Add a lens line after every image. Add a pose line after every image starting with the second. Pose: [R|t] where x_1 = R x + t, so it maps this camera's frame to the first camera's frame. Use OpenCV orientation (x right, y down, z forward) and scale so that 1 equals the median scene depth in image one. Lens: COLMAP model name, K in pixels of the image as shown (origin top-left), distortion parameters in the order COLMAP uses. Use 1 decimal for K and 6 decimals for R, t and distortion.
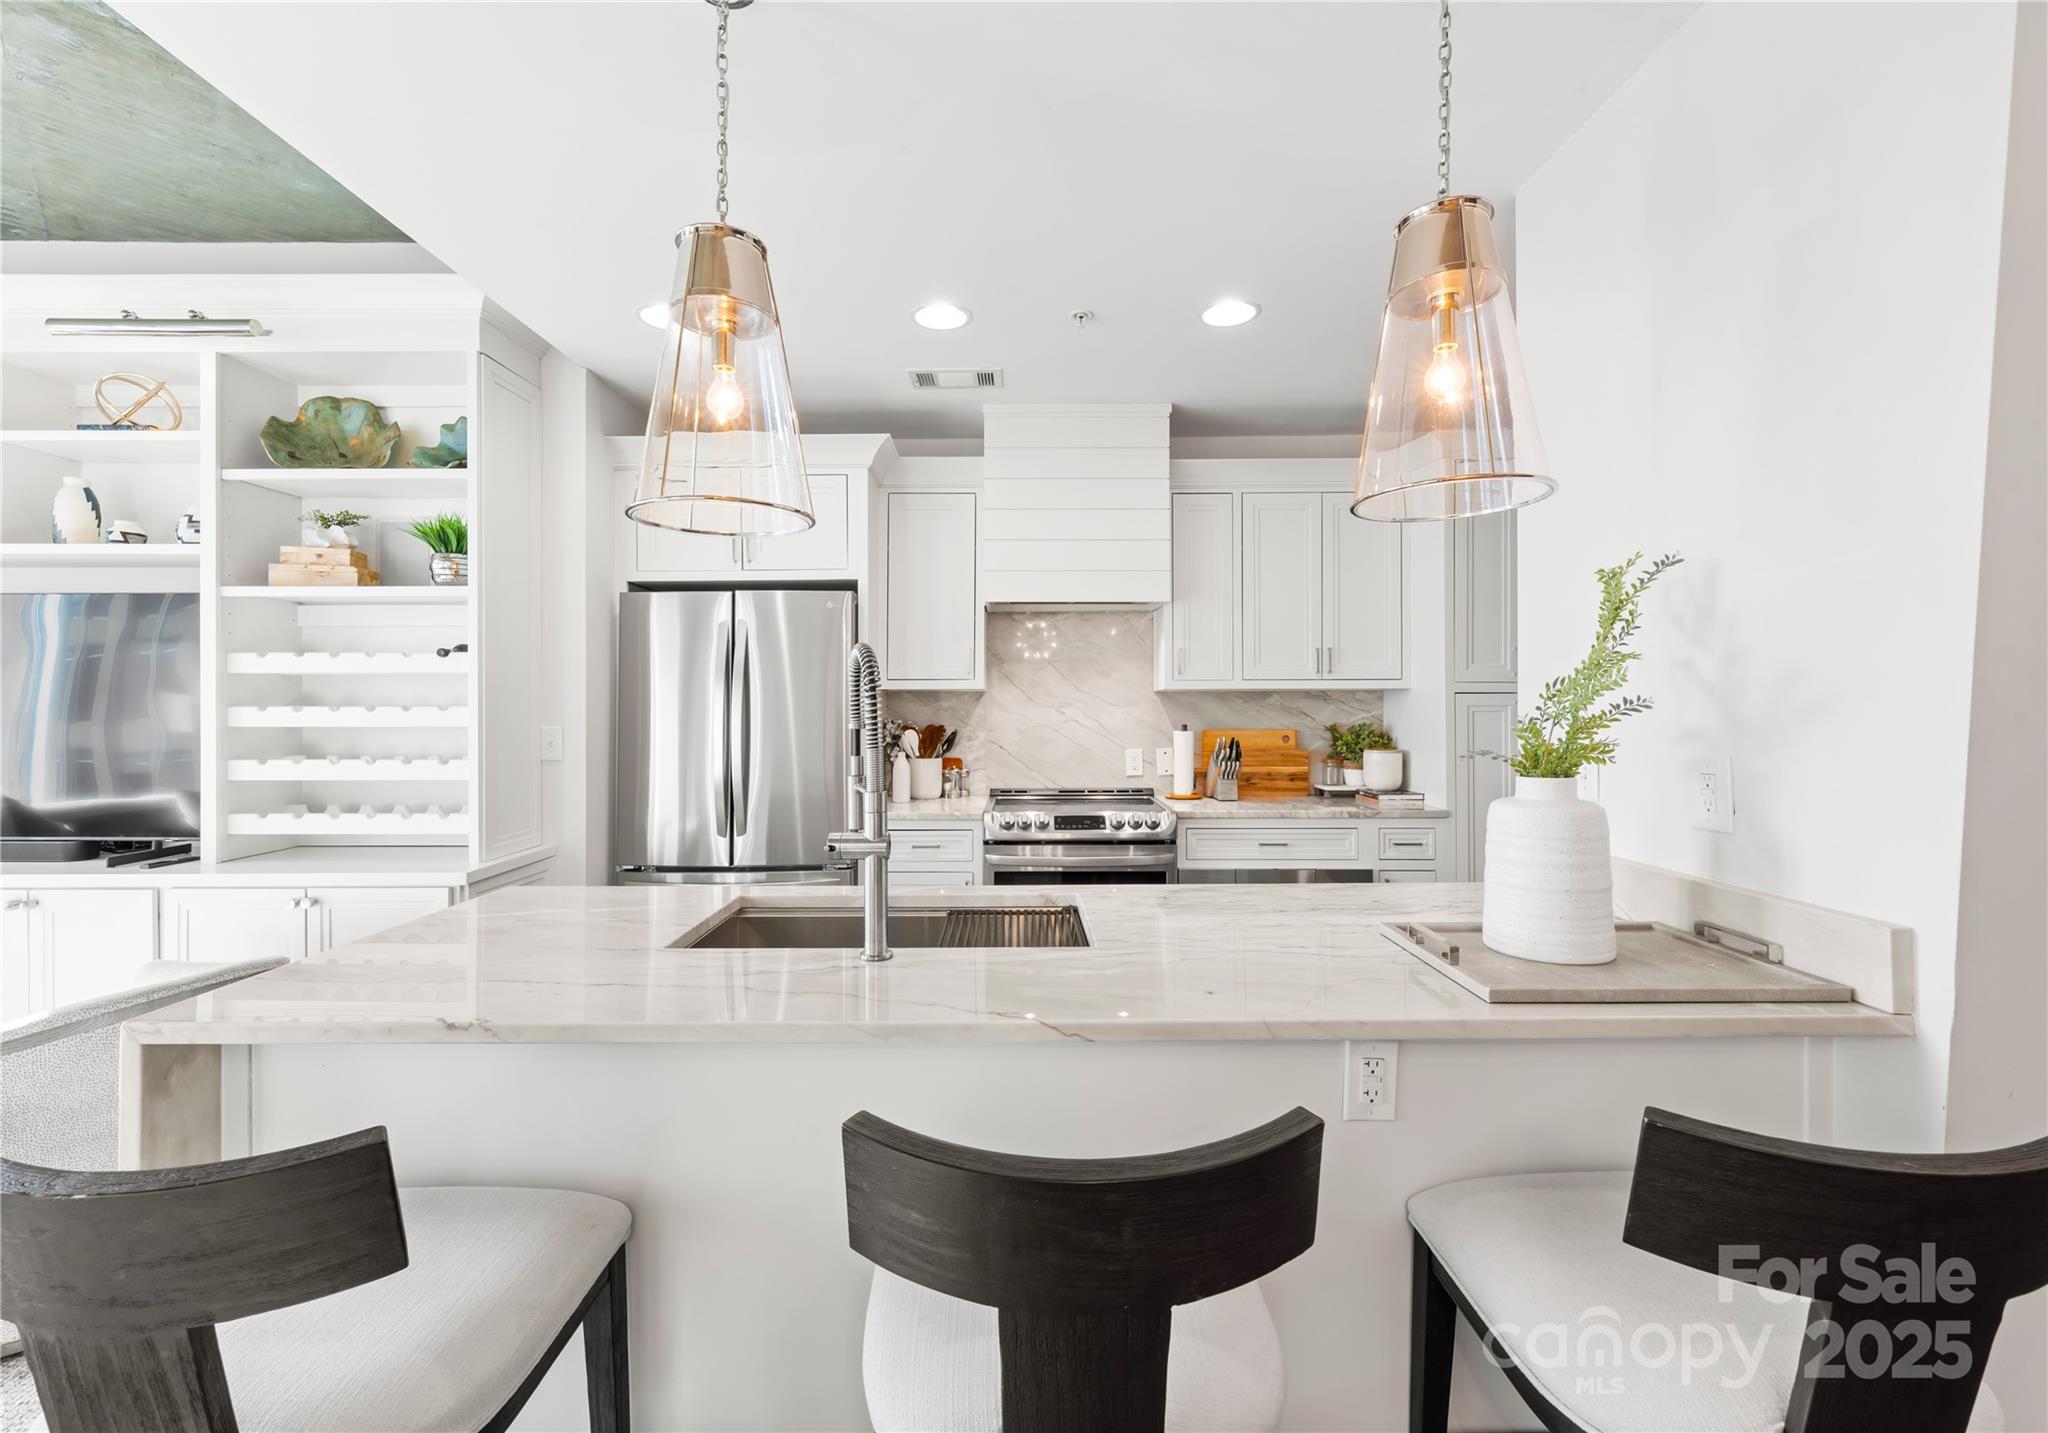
lens RADIAL K [[853.0, 0, 1011.1], [0, 853.0, 707.6], [0, 0, 1]] dist [-0.008093, 0.001978]
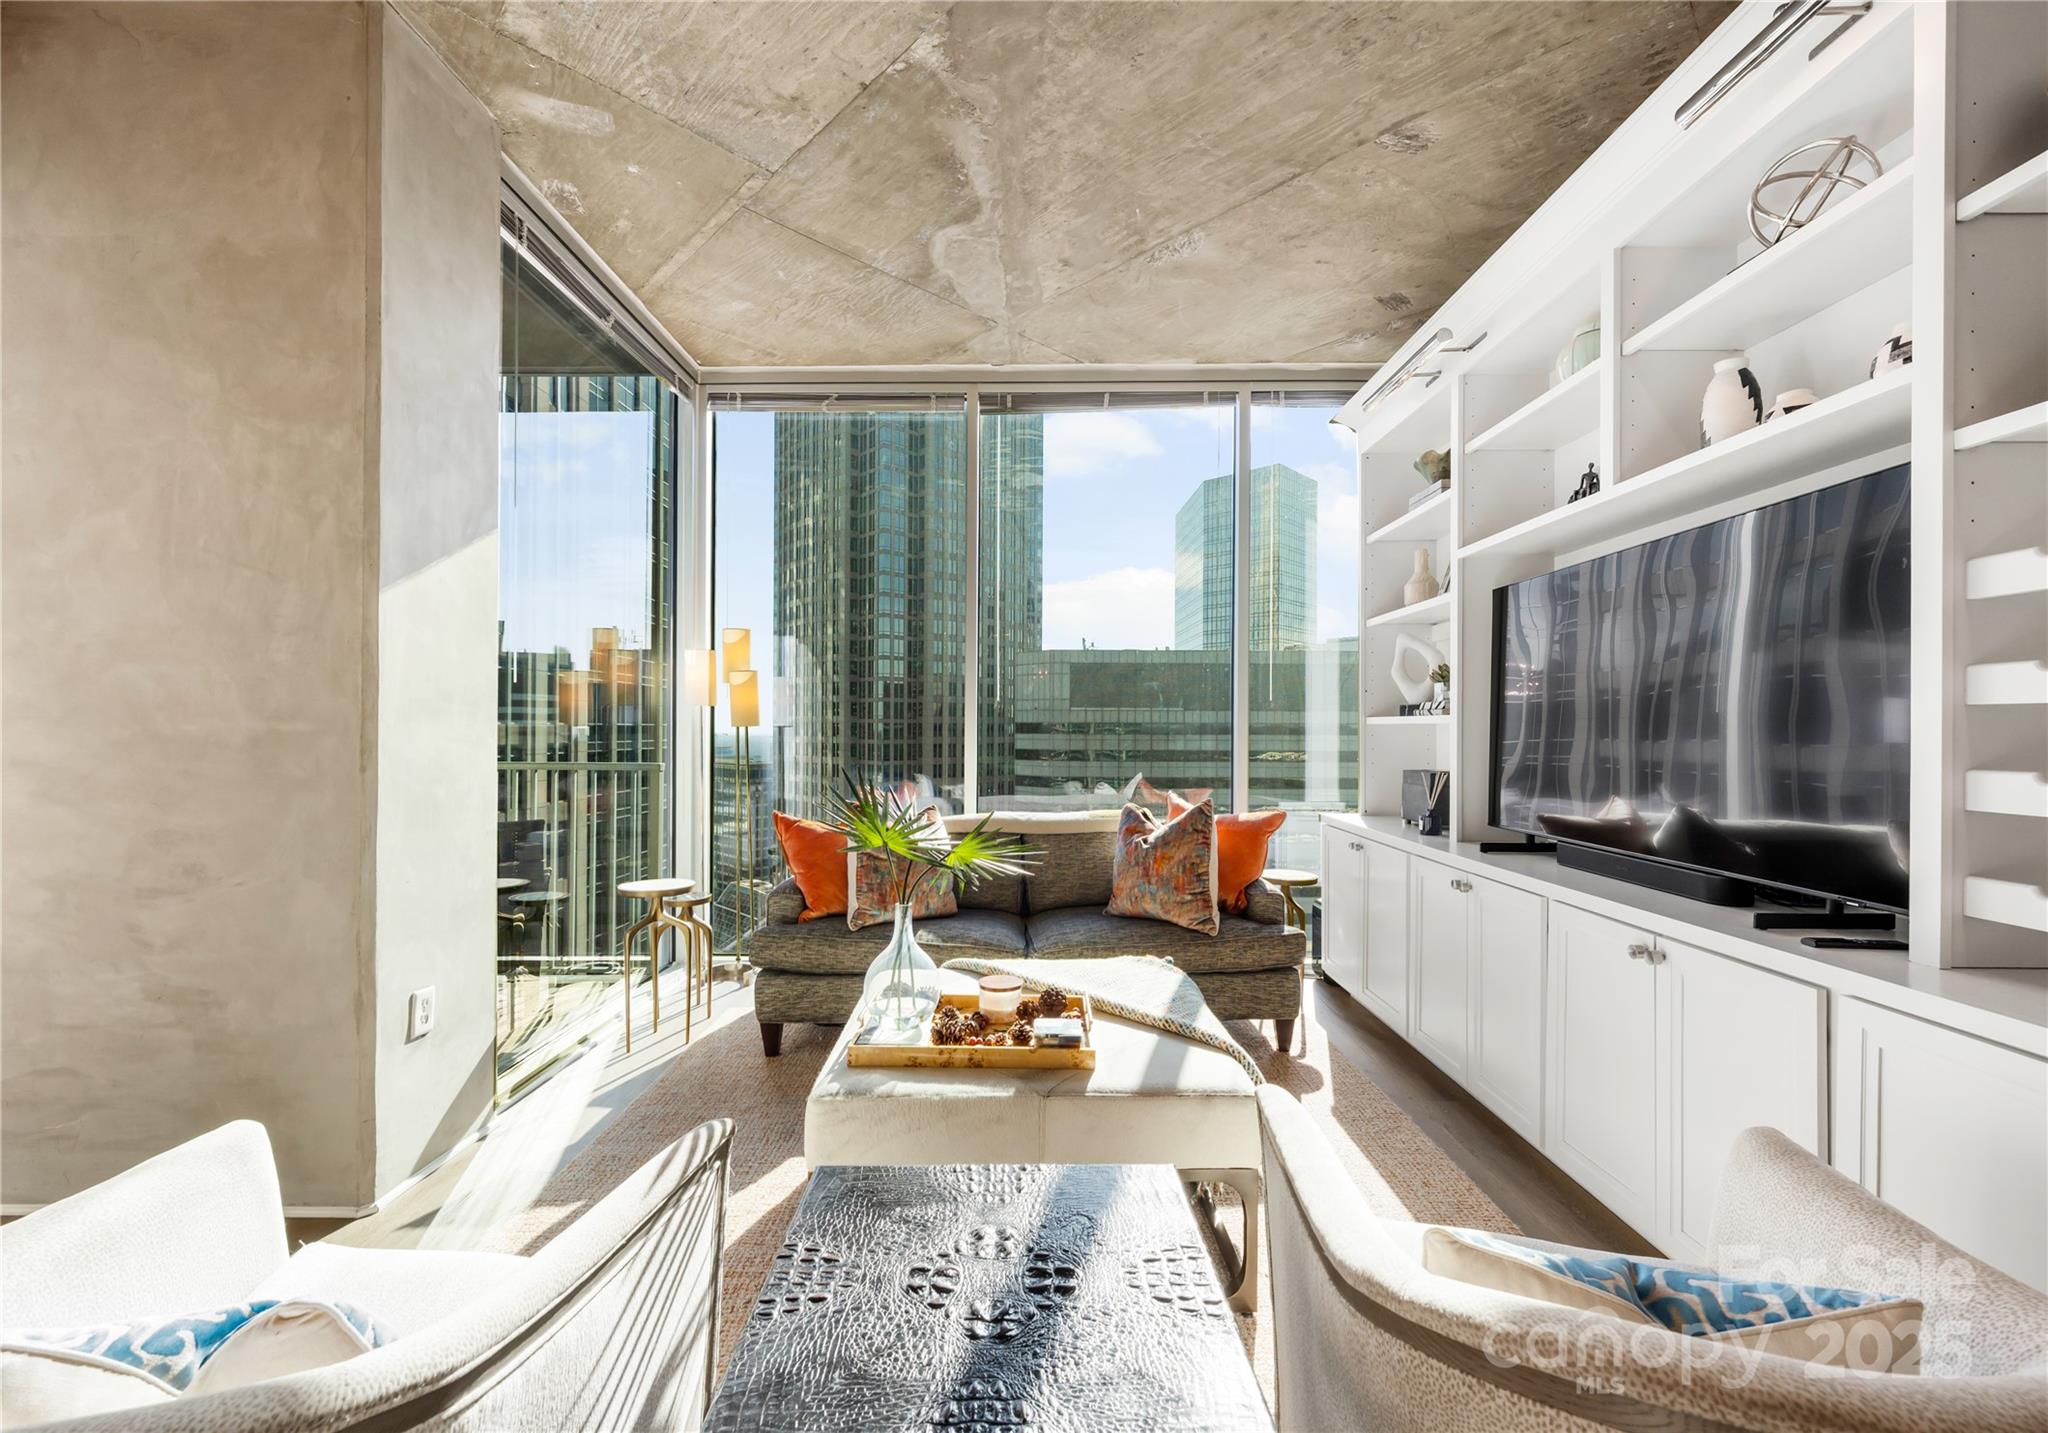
lens RADIAL K [[853.0, 0, 1021.9], [0, 853.0, 723.8], [0, 0, 1]] dist [-0.008093, 0.001978]
pose [[-0.008344, -0.002328, -0.999962, -0.348409], [-0.011531, 0.999931, -0.002232, 0.035386], [0.999899, 0.011512, -0.008370, 0.371304]]
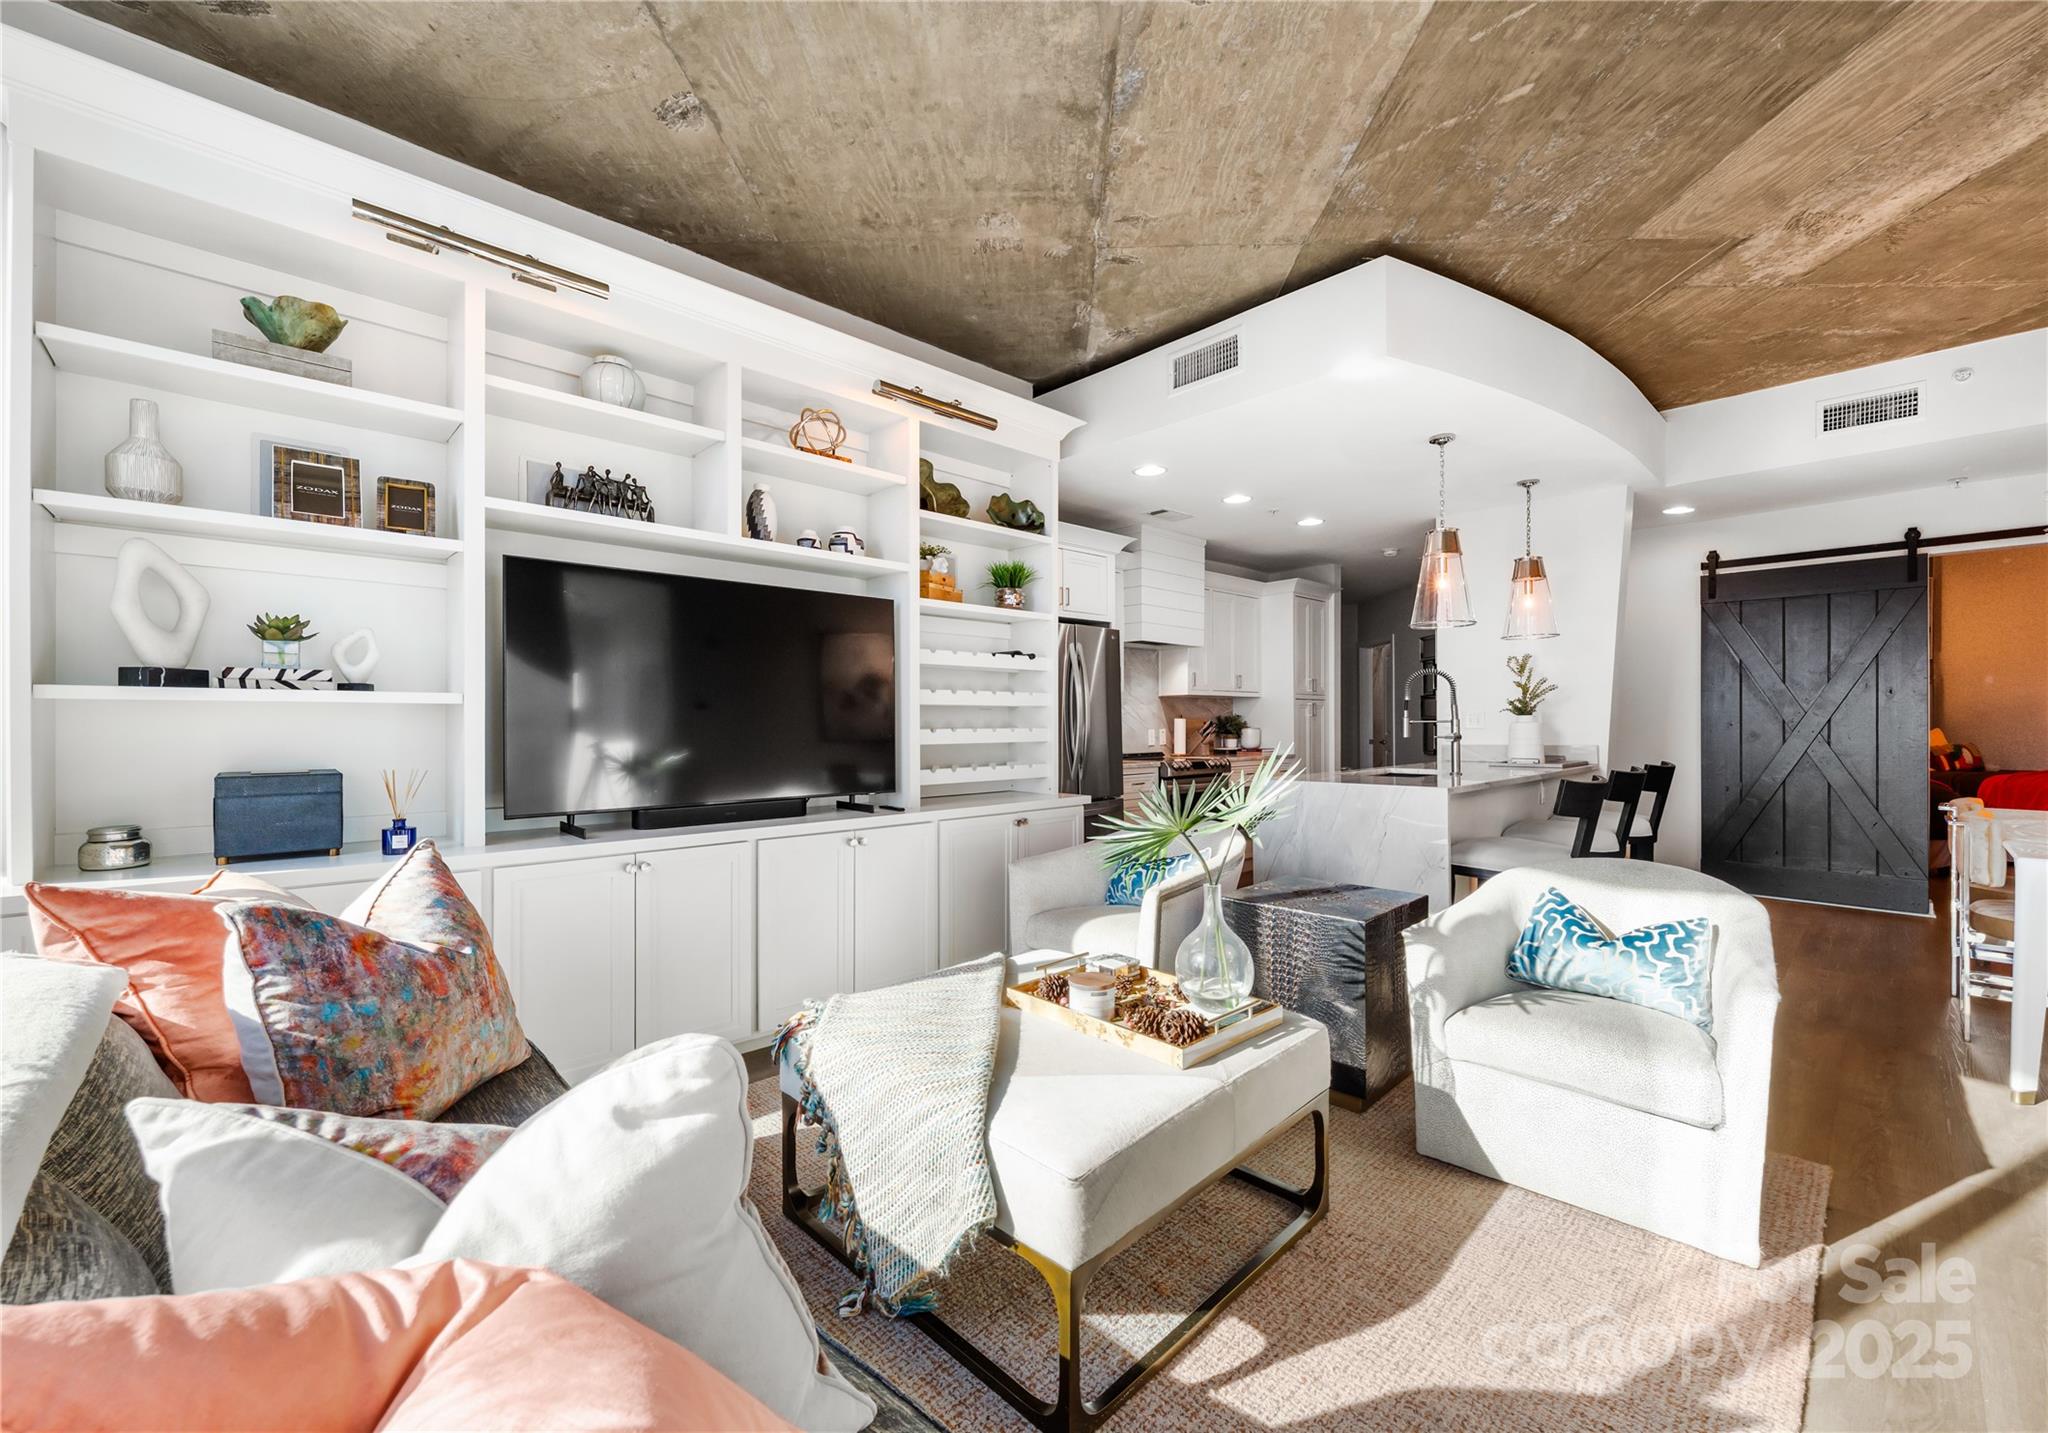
lens RADIAL K [[853.0, 0, 991.7], [0, 853.0, 721.2], [0, 0, 1]] dist [-0.008093, 0.001978]
pose [[0.734077, 0.000508, 0.679066, -1.470271], [0.005830, 0.999958, -0.007049, 0.049372], [-0.679041, 0.009134, 0.734044, -0.041156]]
